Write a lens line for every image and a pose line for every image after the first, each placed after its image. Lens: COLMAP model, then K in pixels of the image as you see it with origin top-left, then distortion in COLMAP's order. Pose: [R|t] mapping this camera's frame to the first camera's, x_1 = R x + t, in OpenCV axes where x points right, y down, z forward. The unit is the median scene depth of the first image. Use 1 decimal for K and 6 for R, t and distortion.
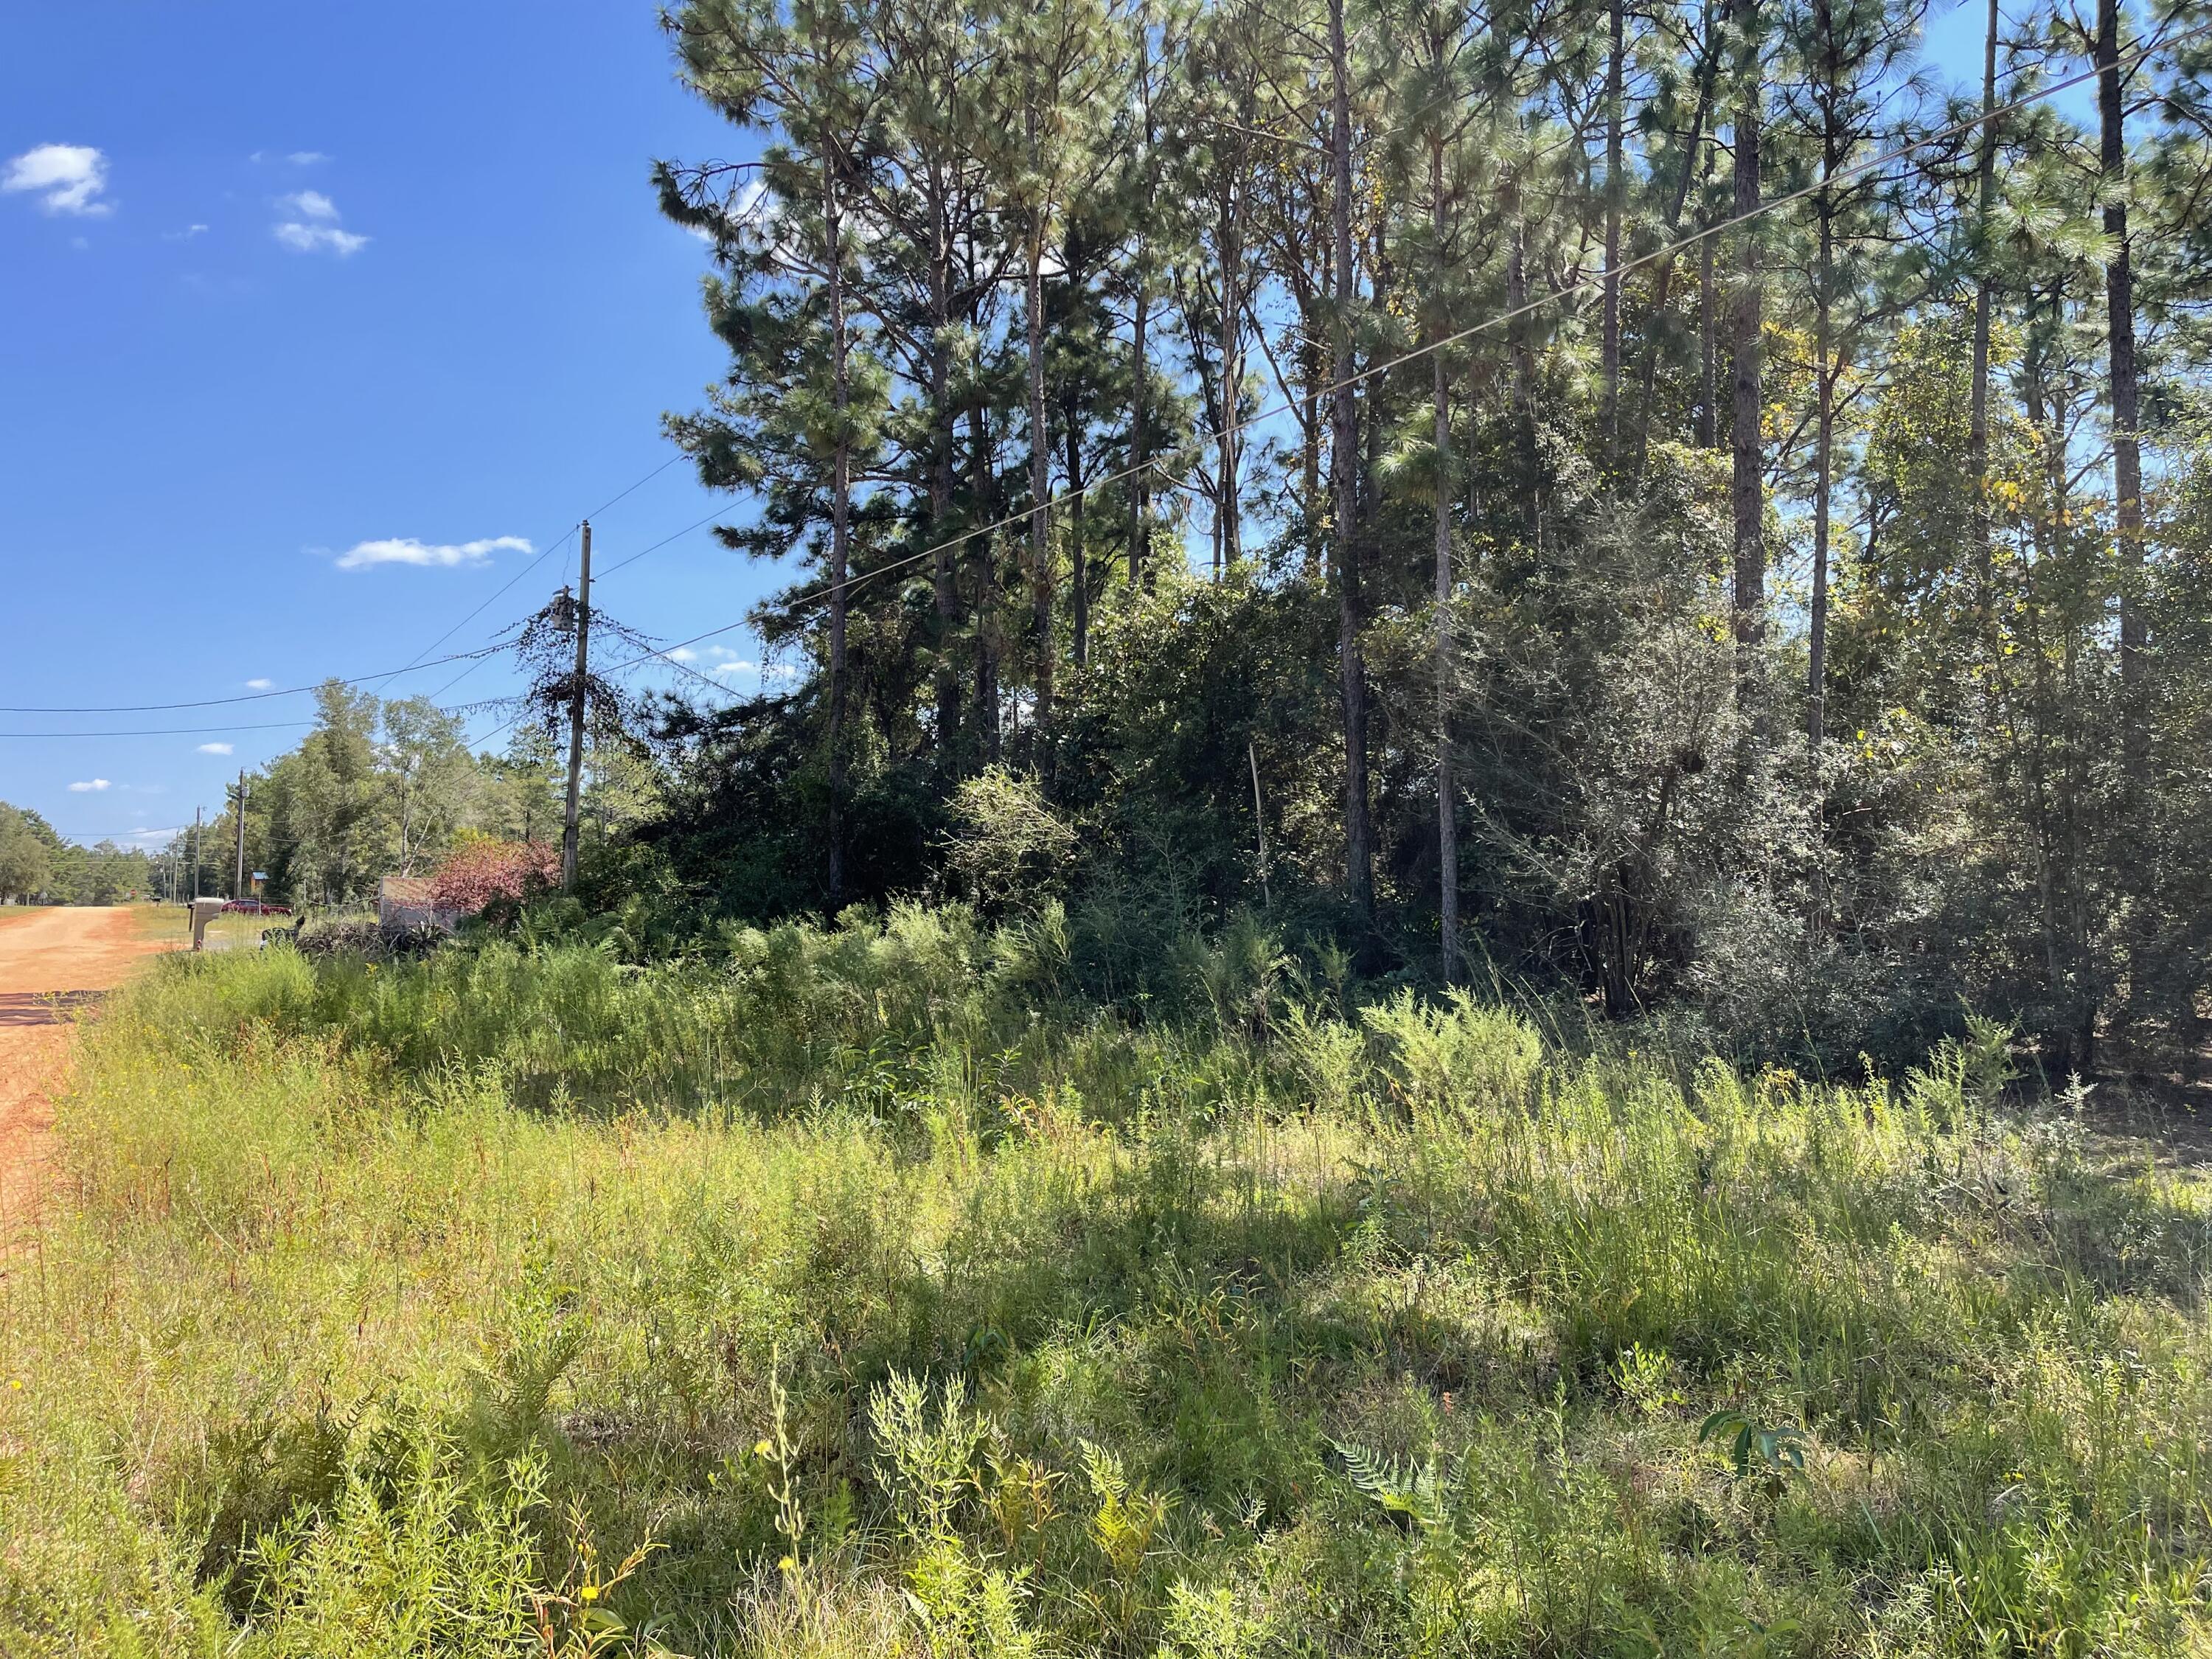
lens RADIAL K [[1670.8, 0, 1112.6], [0, 1670.8, 814.5], [0, 0, 1]] dist [0.077589, -0.129348]
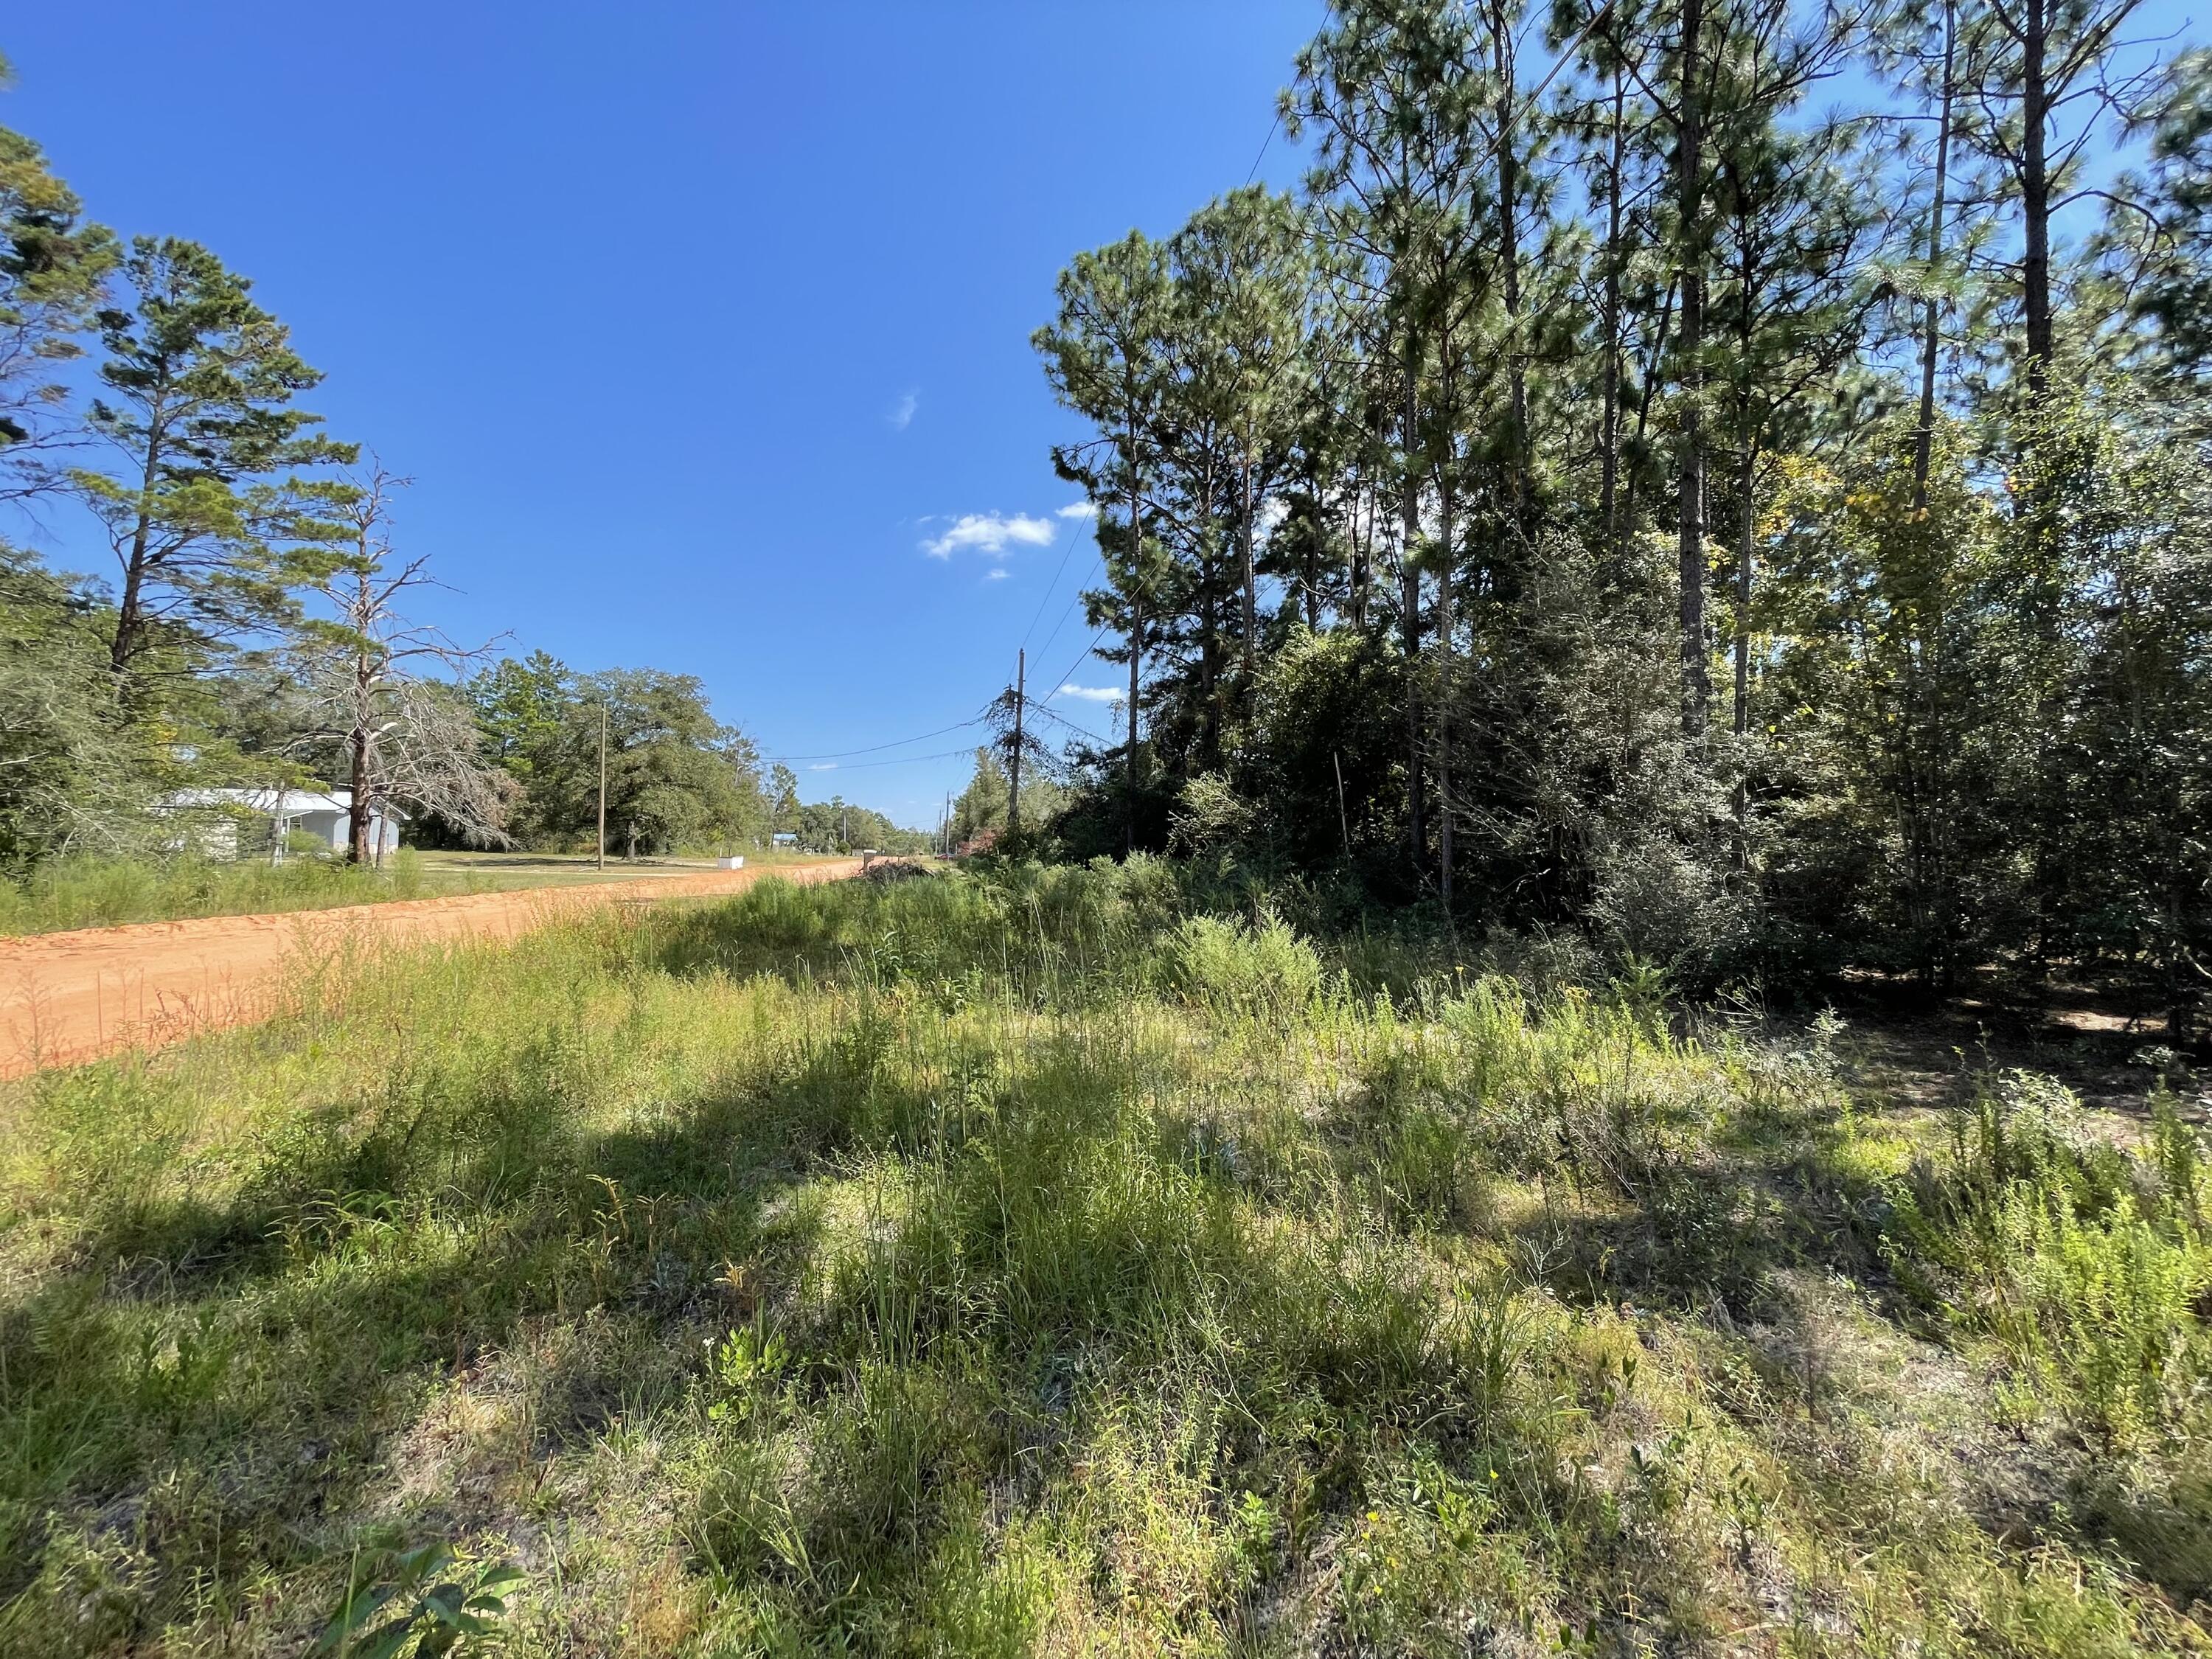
lens RADIAL K [[886.9, 0, 1110.5], [0, 886.9, 829.4], [0, 0, 1]] dist [0.001224, -0.000182]
pose [[0.946092, -0.000325, -0.323898, 0.099124], [0.006220, 0.999833, 0.017164, 0.008826], [0.323838, -0.018253, 0.945936, 0.100490]]
